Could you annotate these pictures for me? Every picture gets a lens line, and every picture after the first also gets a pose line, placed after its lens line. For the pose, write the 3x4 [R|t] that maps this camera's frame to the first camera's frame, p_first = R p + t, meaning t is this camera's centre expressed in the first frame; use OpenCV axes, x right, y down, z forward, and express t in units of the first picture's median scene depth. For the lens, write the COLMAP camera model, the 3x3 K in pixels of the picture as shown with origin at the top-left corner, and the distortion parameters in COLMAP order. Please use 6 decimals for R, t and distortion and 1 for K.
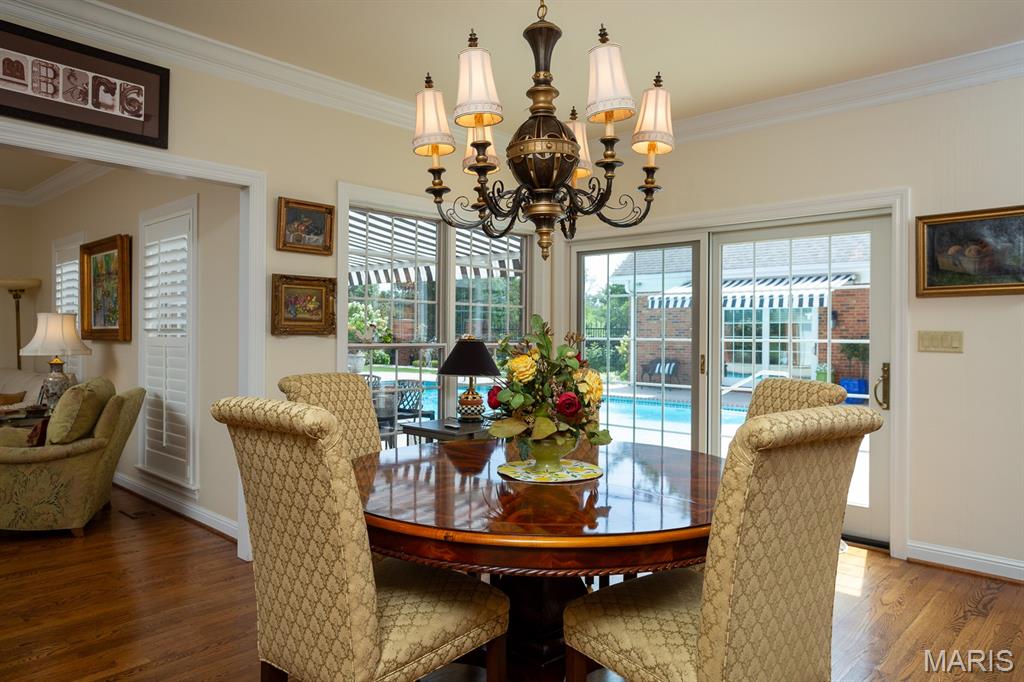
lens RADIAL K [[670.0, 0, 512.0], [0, 670.0, 341.0], [0, 0, 1]] dist [0.001430, 0.002390]
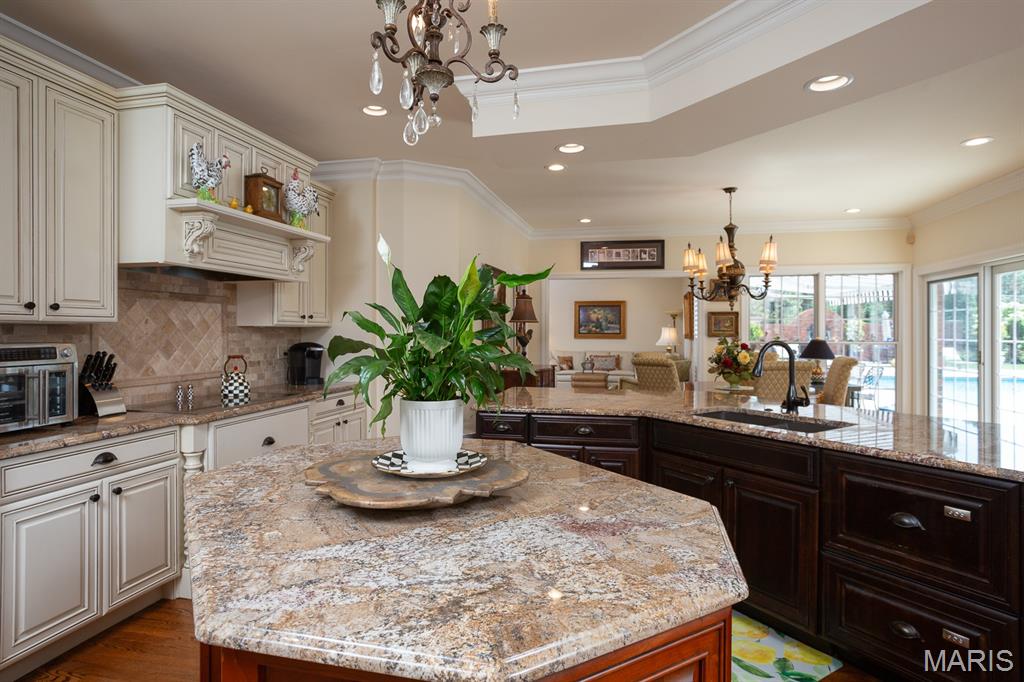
lens RADIAL K [[565.9, 0, 512.0], [0, 565.9, 341.0], [0, 0, 1]] dist [-0.000125, -0.000016]
pose [[0.494195, 0.005928, -0.869331, 1.183512], [0.001169, 0.999971, 0.007483, -0.013761], [0.869350, -0.004714, 0.494174, -0.671366]]
